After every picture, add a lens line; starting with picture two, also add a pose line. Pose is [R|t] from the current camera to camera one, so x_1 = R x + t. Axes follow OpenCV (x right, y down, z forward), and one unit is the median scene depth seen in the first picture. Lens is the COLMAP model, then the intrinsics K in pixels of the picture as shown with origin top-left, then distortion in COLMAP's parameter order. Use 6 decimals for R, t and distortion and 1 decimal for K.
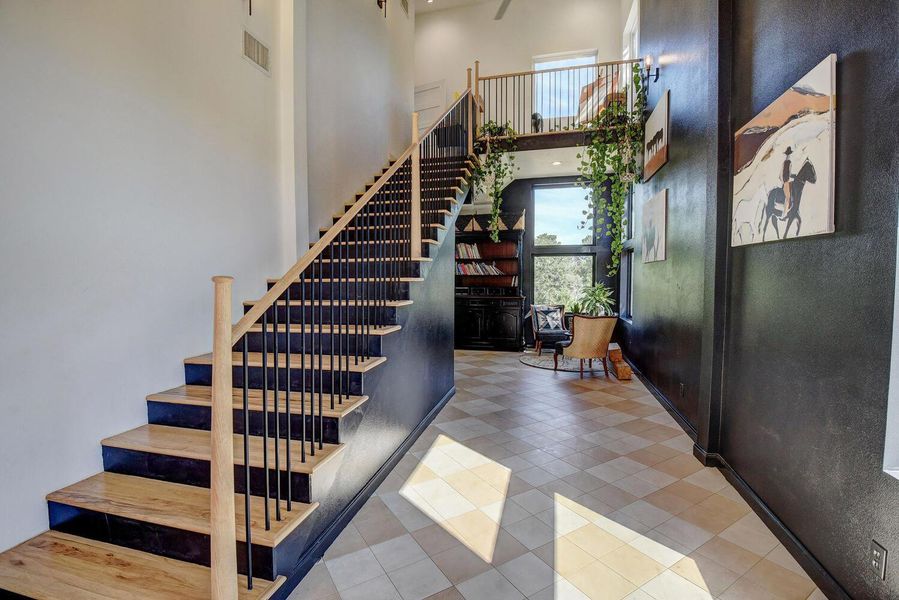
lens RADIAL K [[425.1, 0, 446.9], [0, 425.1, 297.2], [0, 0, 1]] dist [-0.001450, -0.014682]
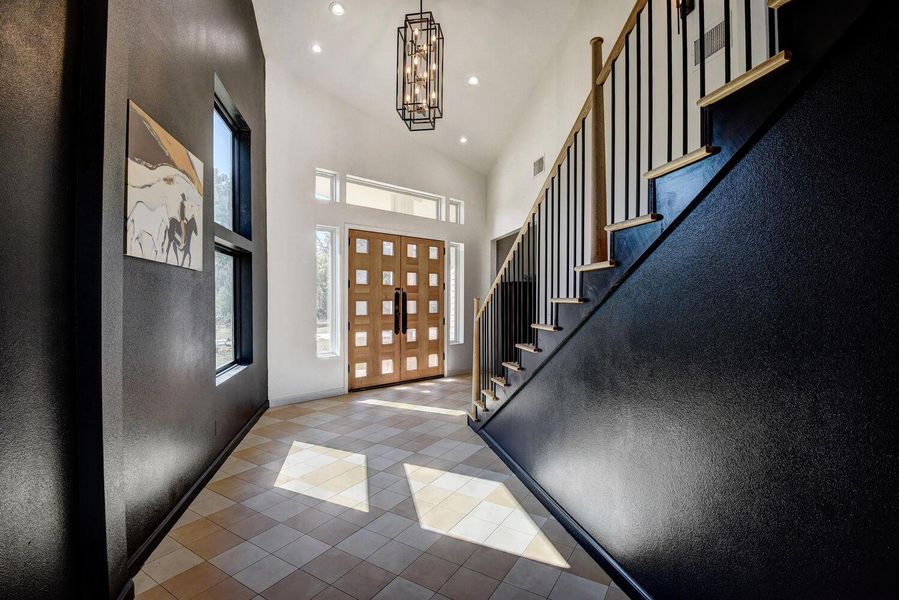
lens RADIAL K [[425.1, 0, 446.9], [0, 425.1, 297.2], [0, 0, 1]] dist [-0.001450, -0.014682]
pose [[-0.900676, 0.003260, -0.434479, 0.636996], [-0.013195, 0.999305, 0.034852, -0.101664], [0.434291, 0.037123, -0.900007, 2.401015]]
